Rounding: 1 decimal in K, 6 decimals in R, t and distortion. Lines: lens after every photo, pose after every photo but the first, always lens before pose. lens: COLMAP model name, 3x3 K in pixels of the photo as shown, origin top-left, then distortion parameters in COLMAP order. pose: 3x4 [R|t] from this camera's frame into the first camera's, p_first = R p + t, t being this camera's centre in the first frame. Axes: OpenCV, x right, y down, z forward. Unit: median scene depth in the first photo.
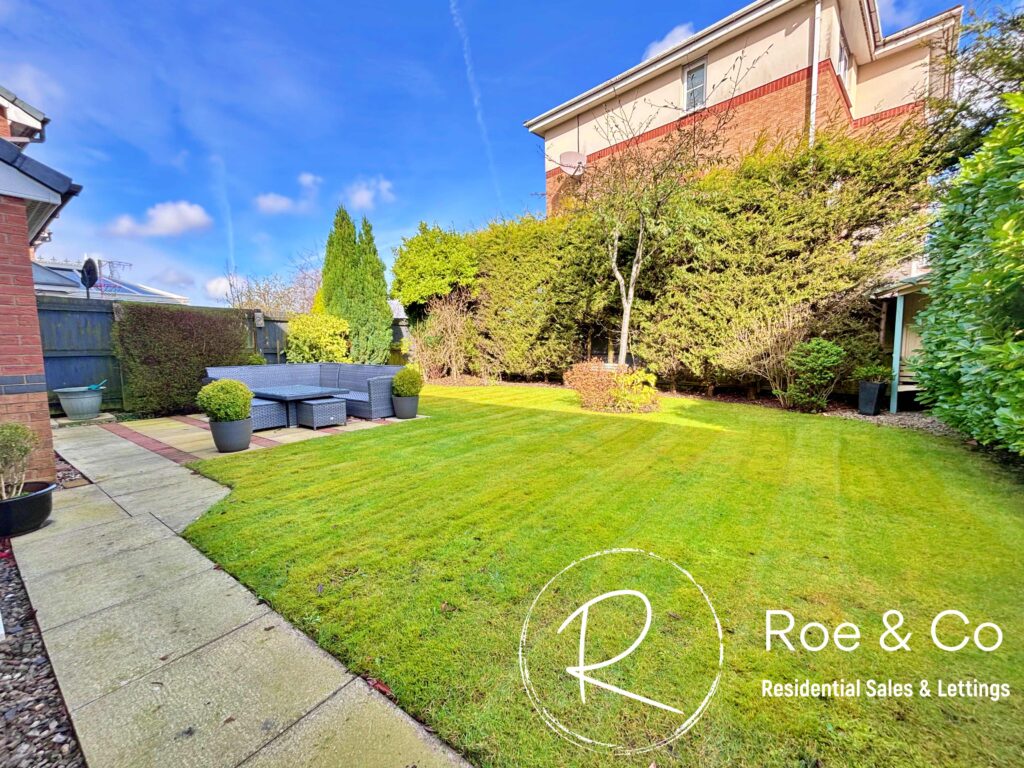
lens RADIAL K [[412.7, 0, 510.4], [0, 412.7, 383.6], [0, 0, 1]] dist [-0.002898, 0.001771]
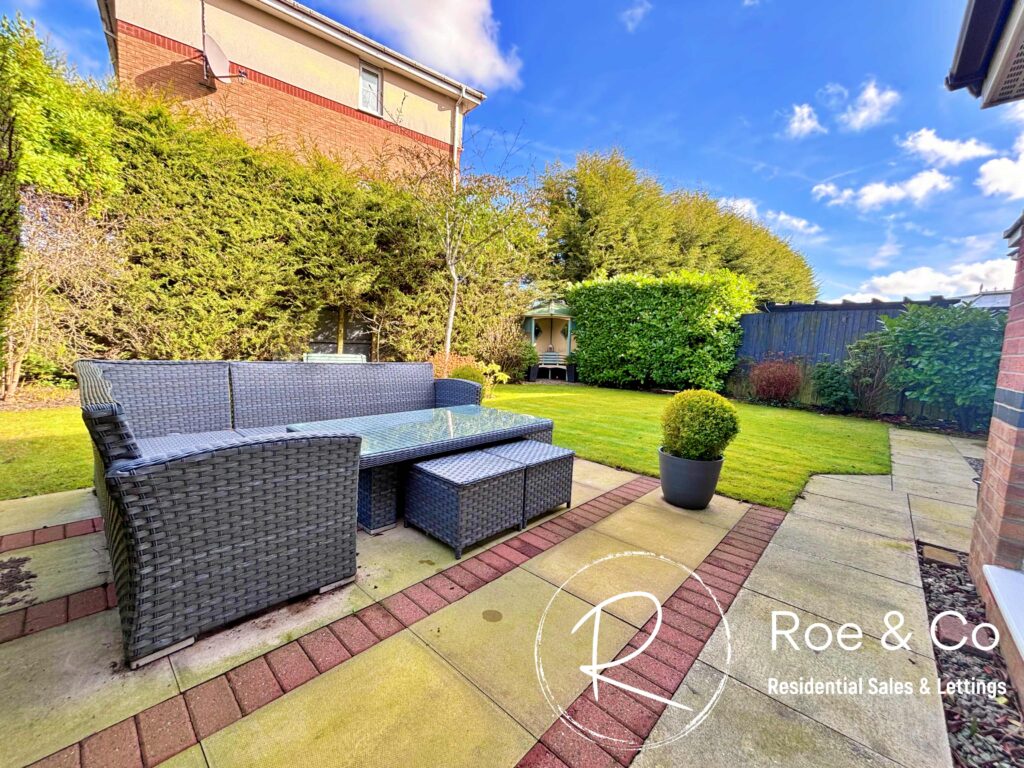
lens RADIAL K [[412.7, 0, 511.6], [0, 412.7, 383.7], [0, 0, 1]] dist [-0.002898, 0.001771]
pose [[0.114739, -0.076668, 0.990433, -0.871569], [0.043059, 0.996464, 0.072147, -0.049099], [-0.992462, 0.034369, 0.117634, 0.786042]]
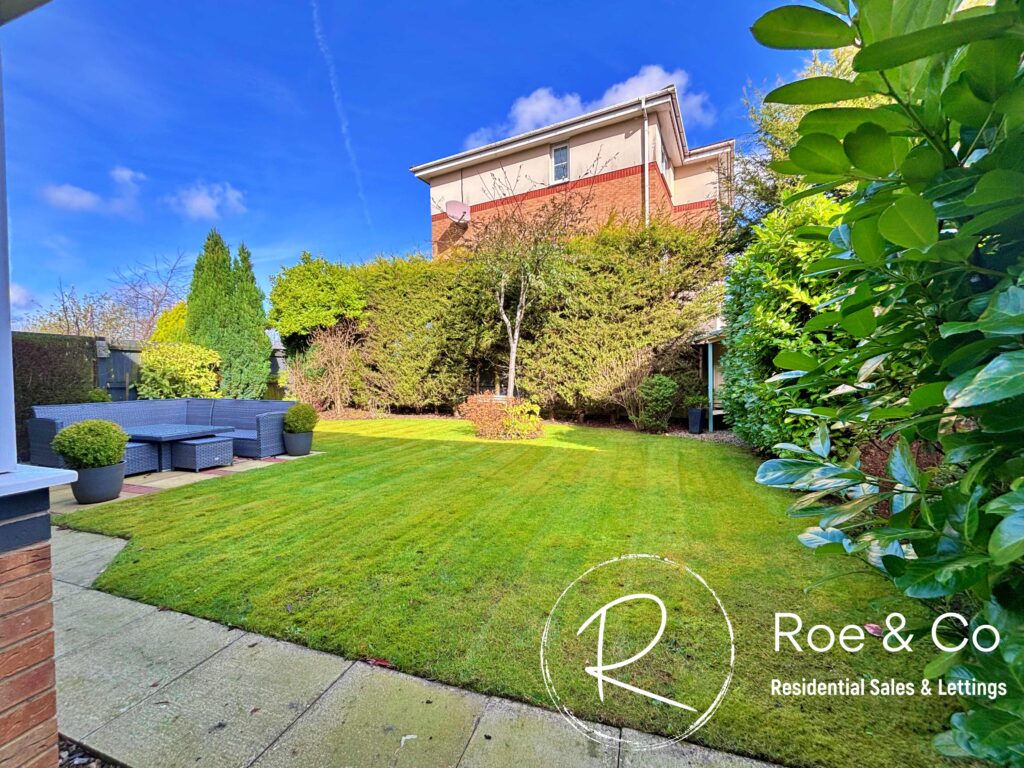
lens RADIAL K [[412.7, 0, 507.3], [0, 412.7, 383.4], [0, 0, 1]] dist [-0.002898, 0.001771]
pose [[0.958619, -0.002795, 0.284679, -0.061651], [0.023918, 0.997207, -0.070750, -0.003306], [-0.283686, 0.074631, 0.956009, -0.077426]]
